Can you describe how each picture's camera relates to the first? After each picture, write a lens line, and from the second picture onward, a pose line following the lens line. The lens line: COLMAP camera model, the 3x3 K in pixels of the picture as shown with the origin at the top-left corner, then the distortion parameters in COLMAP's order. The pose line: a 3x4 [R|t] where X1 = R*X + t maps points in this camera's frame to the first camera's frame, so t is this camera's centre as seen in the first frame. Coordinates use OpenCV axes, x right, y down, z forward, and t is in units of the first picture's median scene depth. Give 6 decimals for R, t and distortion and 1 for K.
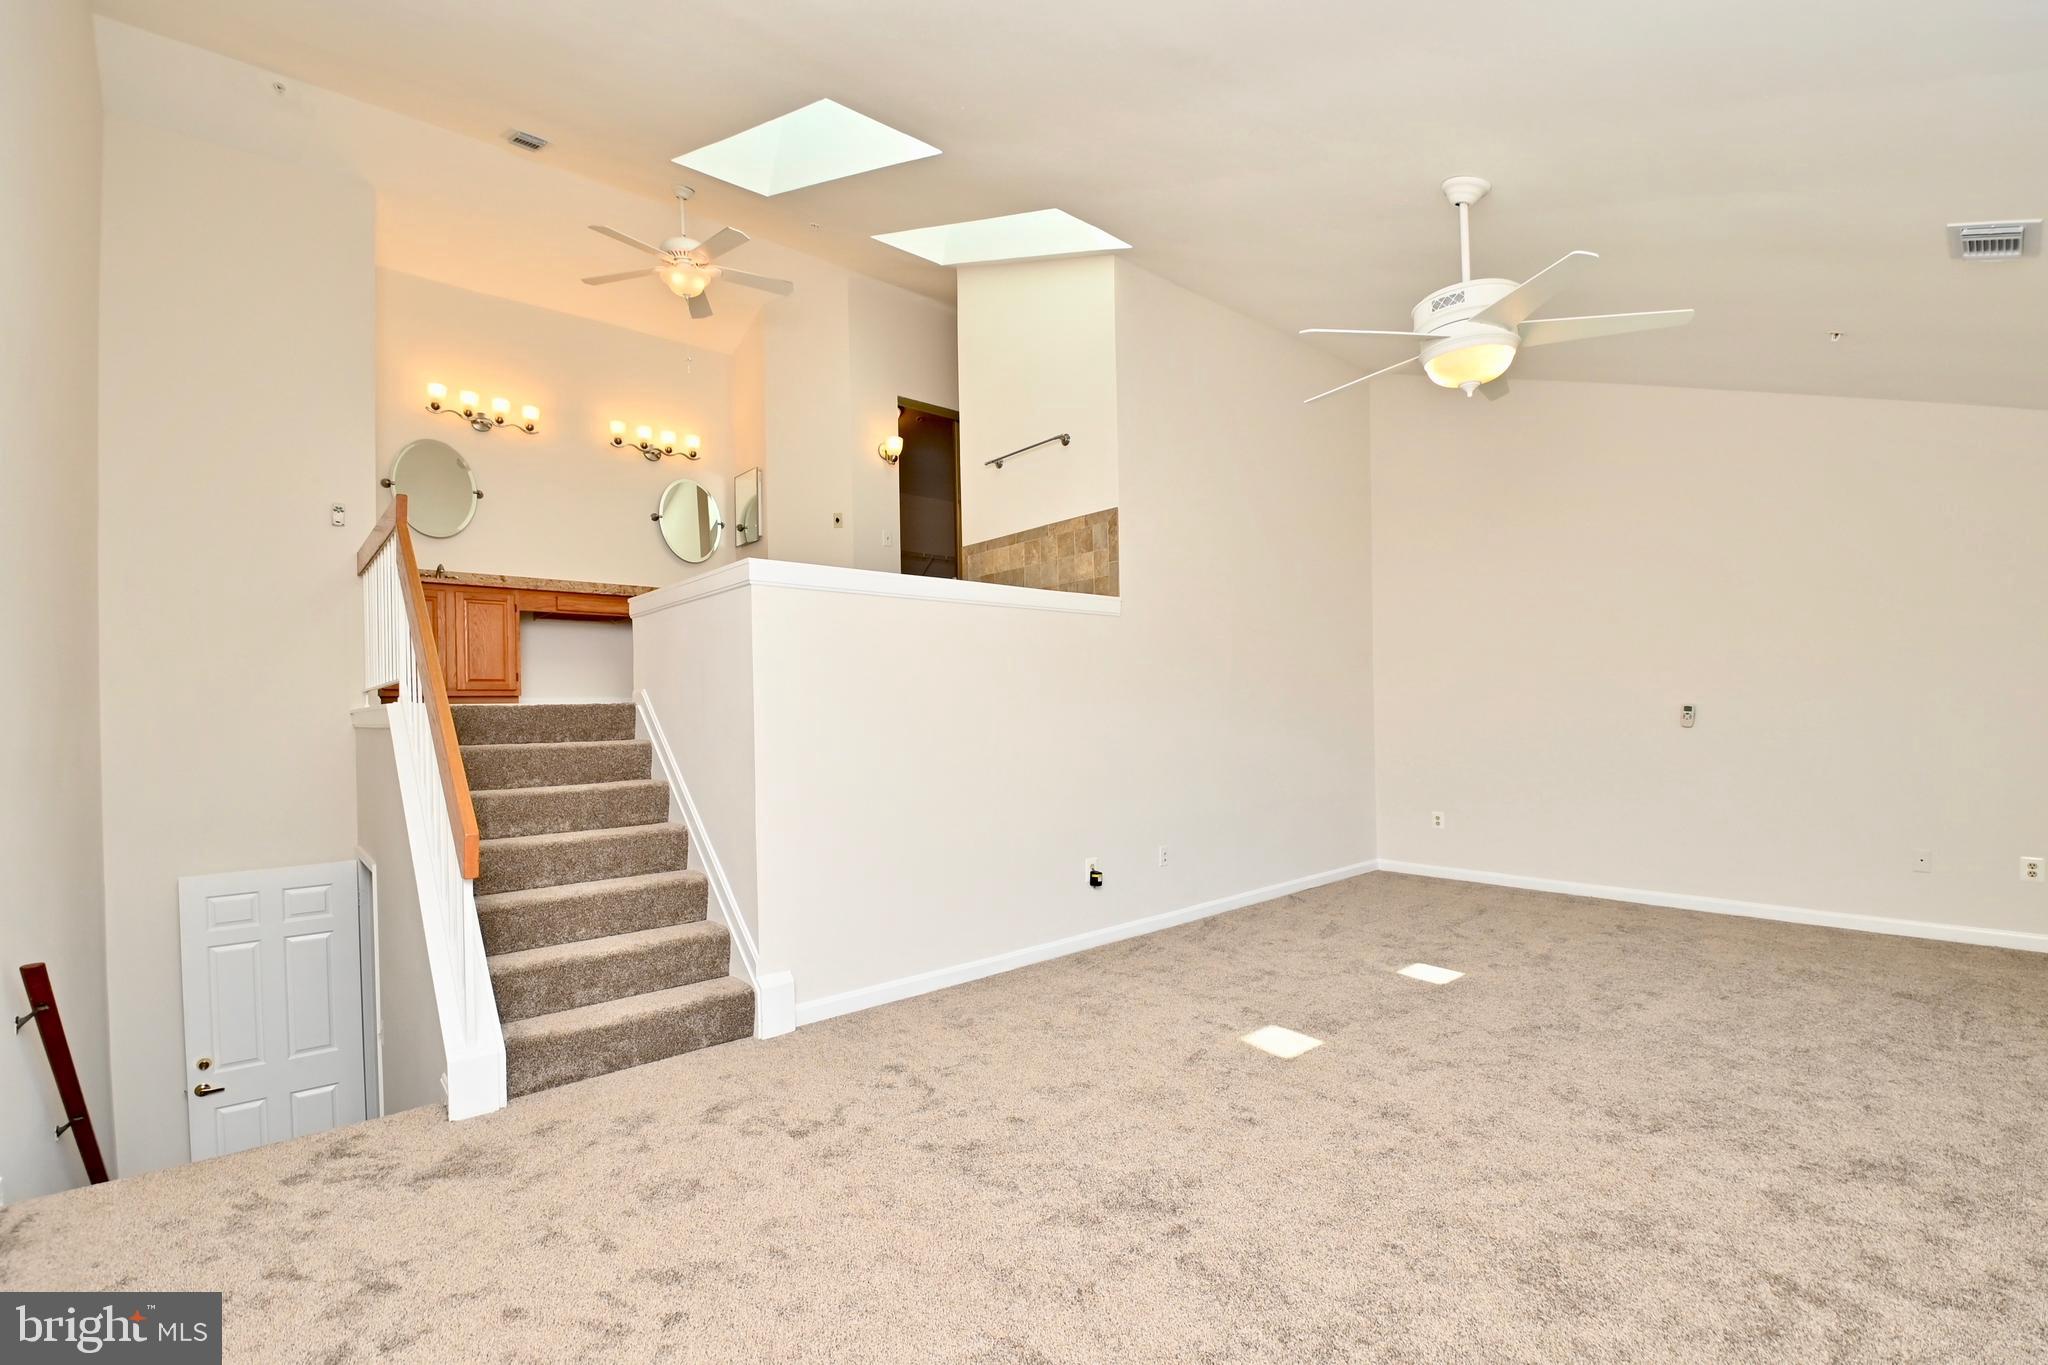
lens RADIAL K [[894.3, 0, 1037.8], [0, 894.3, 712.5], [0, 0, 1]] dist [0.016136, -0.022845]
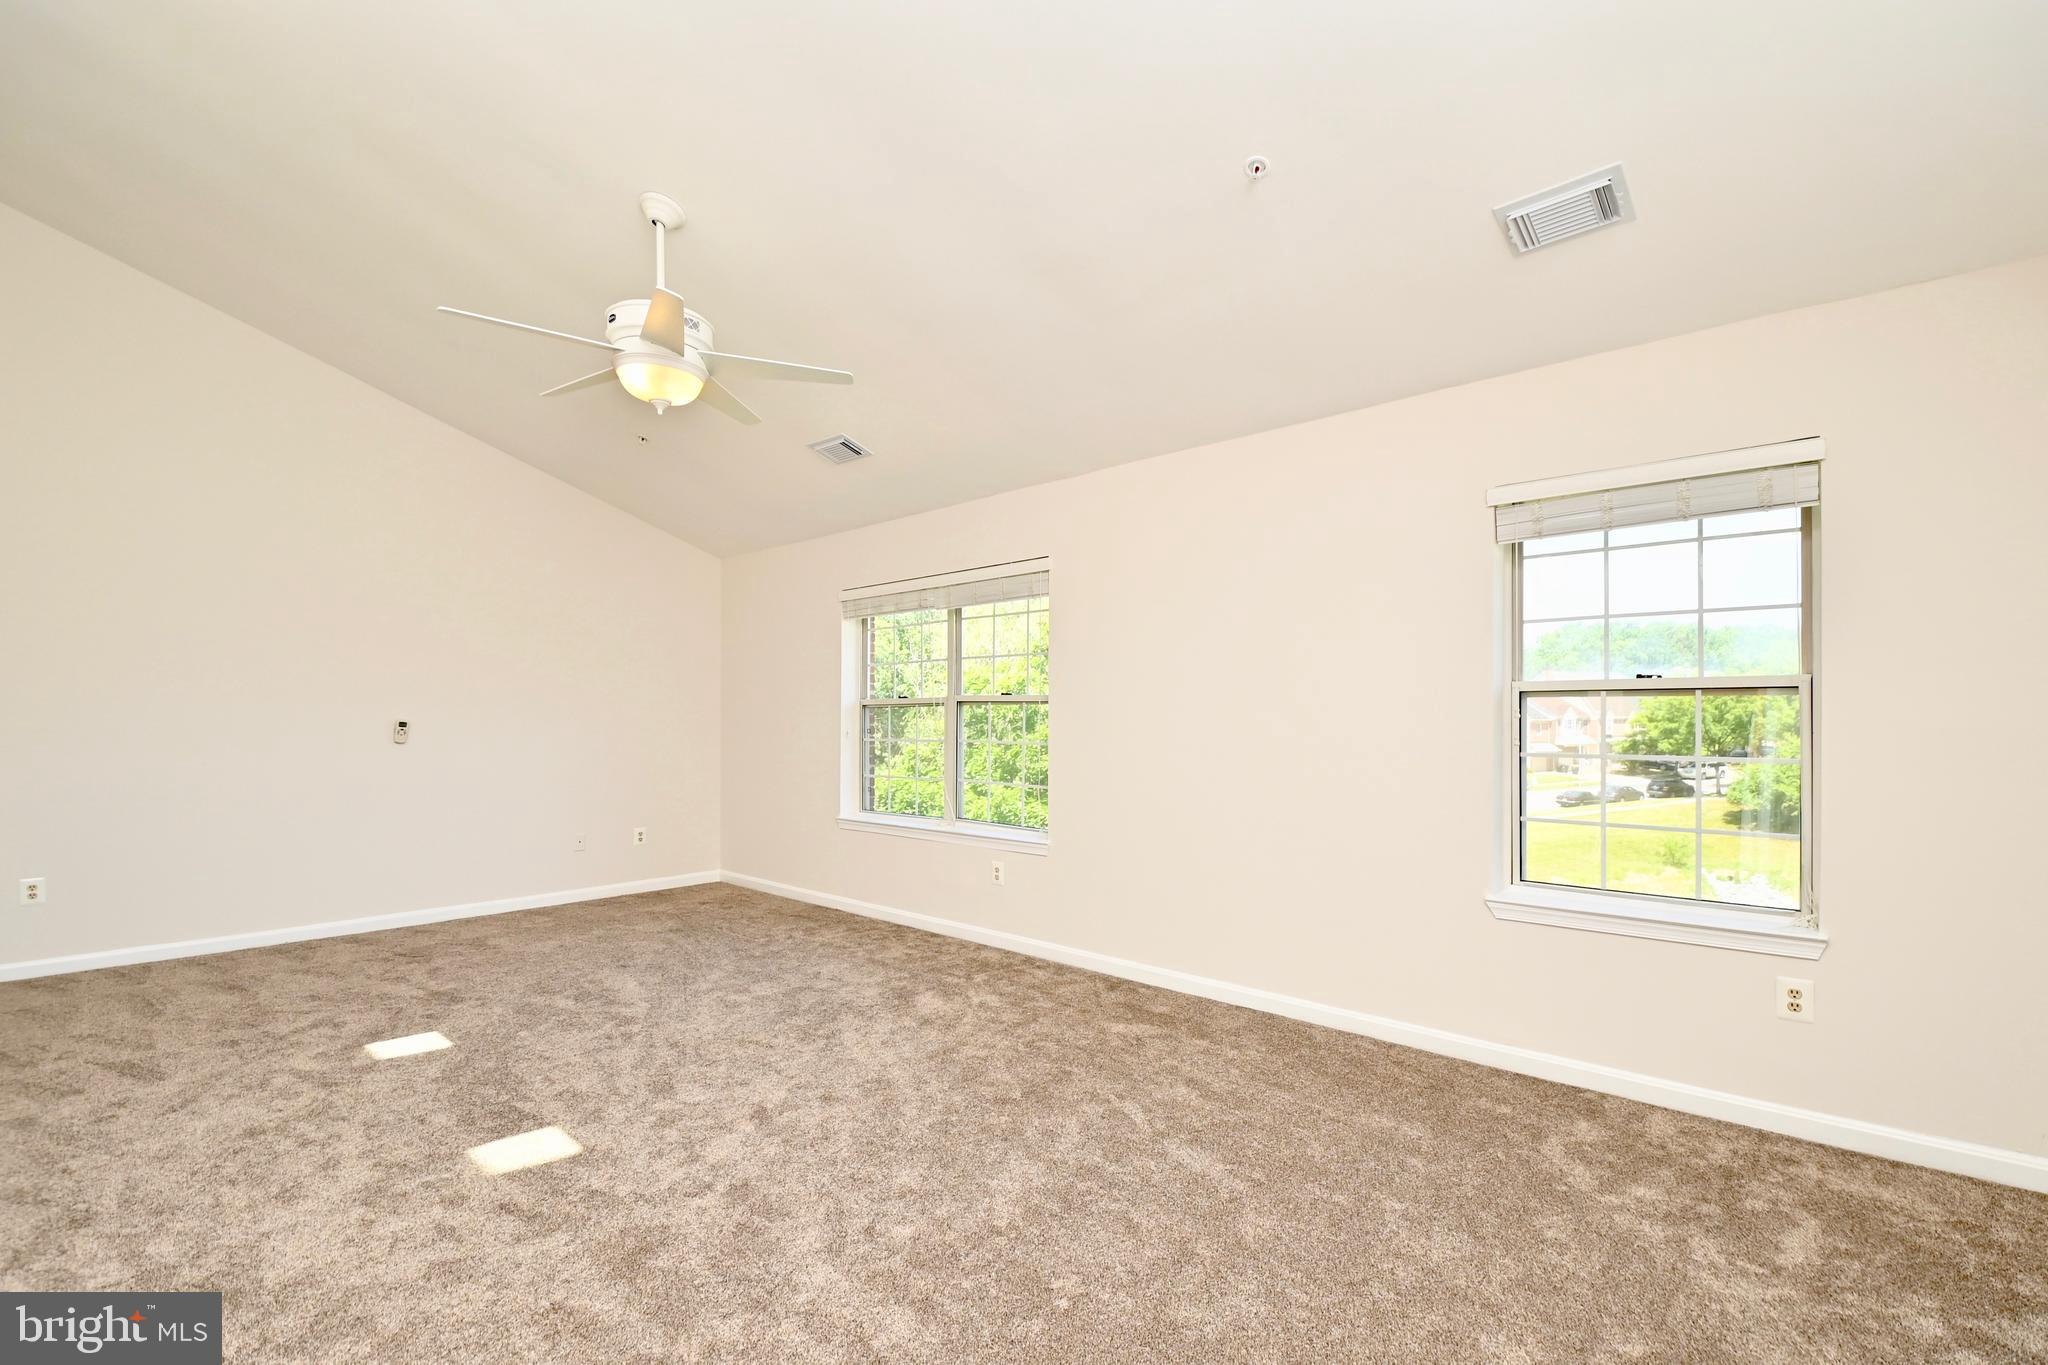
lens RADIAL K [[894.3, 0, 1037.8], [0, 894.3, 712.5], [0, 0, 1]] dist [0.016136, -0.022845]
pose [[-0.099235, 0.022873, 0.994801, -0.455143], [0.005213, 0.999734, -0.022466, 0.011481], [-0.995050, 0.002957, -0.099328, 0.542496]]
